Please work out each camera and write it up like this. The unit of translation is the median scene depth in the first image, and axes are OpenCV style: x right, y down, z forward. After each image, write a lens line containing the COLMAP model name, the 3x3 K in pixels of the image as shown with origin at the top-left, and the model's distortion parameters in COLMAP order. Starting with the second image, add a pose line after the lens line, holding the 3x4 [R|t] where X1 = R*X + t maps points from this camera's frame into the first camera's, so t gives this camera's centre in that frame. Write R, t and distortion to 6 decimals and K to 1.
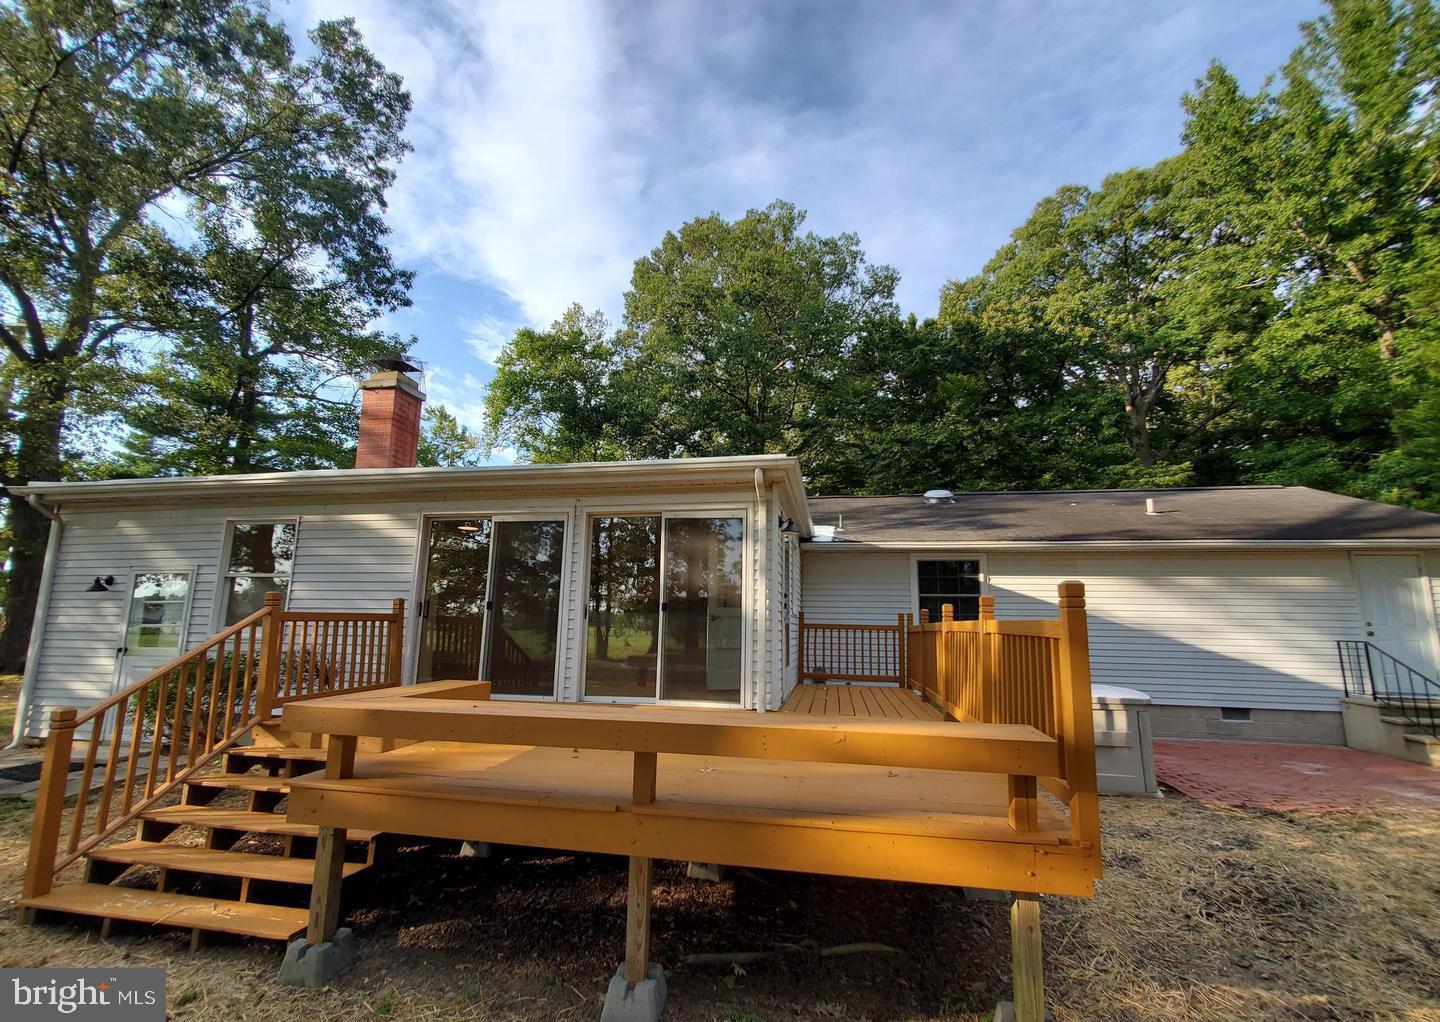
lens RADIAL K [[561.0, 0, 730.1], [0, 561.0, 540.5], [0, 0, 1]] dist [-0.002826, -0.000876]
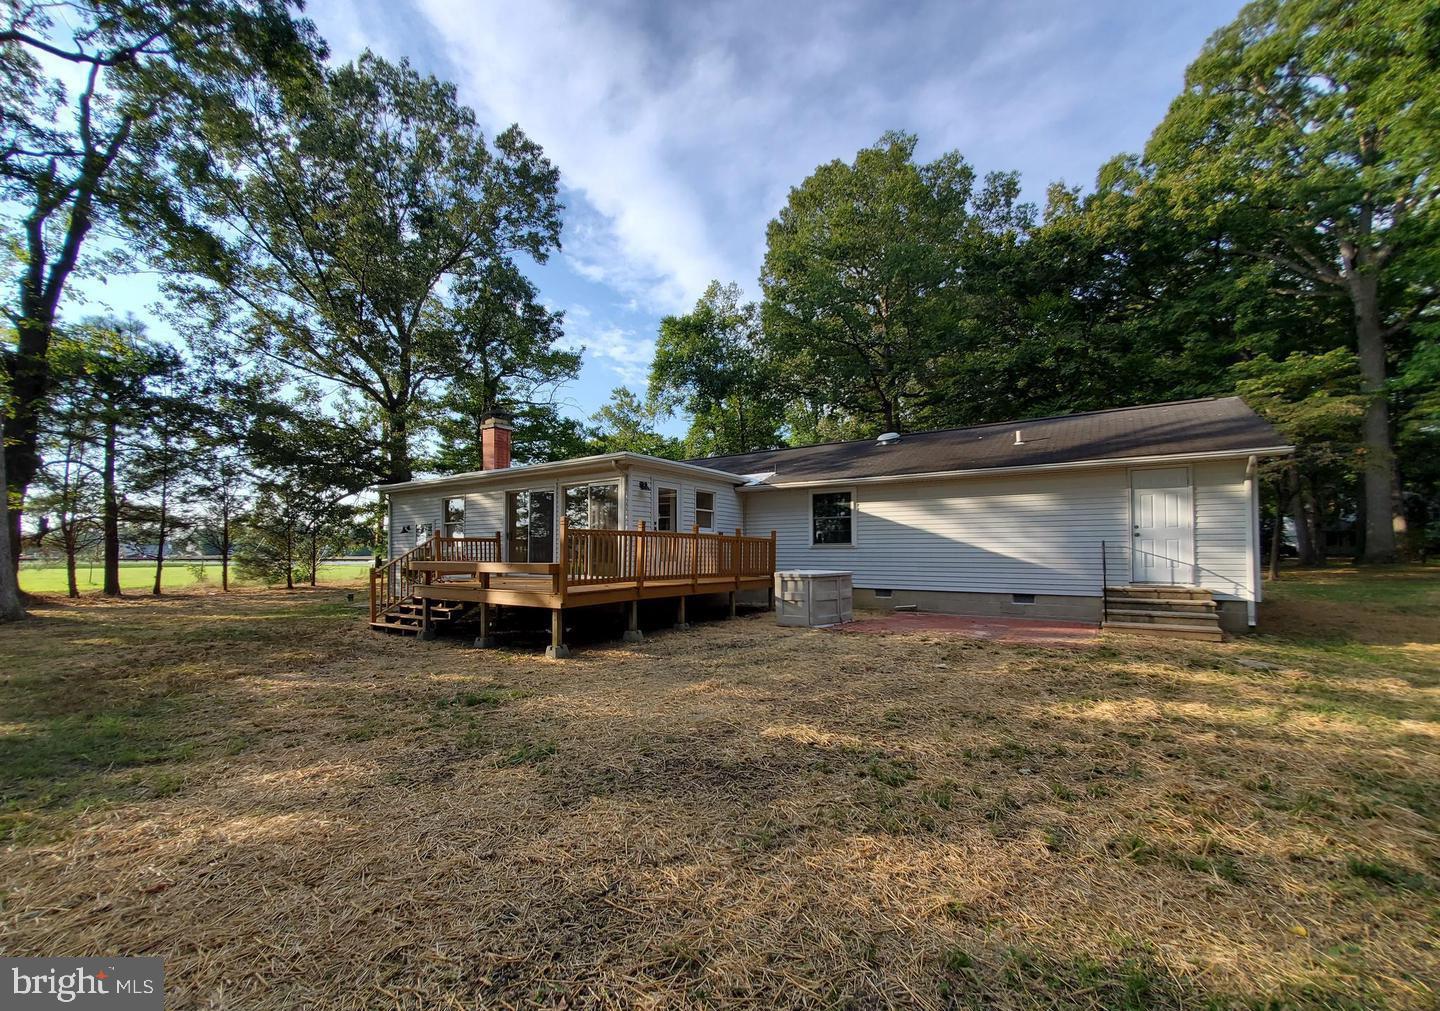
lens RADIAL K [[562.7, 0, 739.4], [0, 562.7, 537.0], [0, 0, 1]] dist [0.006310, -0.002027]
pose [[0.921326, -0.027940, -0.387787, 0.333199], [0.073547, 0.991931, 0.103267, -0.010365], [0.381772, -0.123663, 0.915946, -0.197432]]
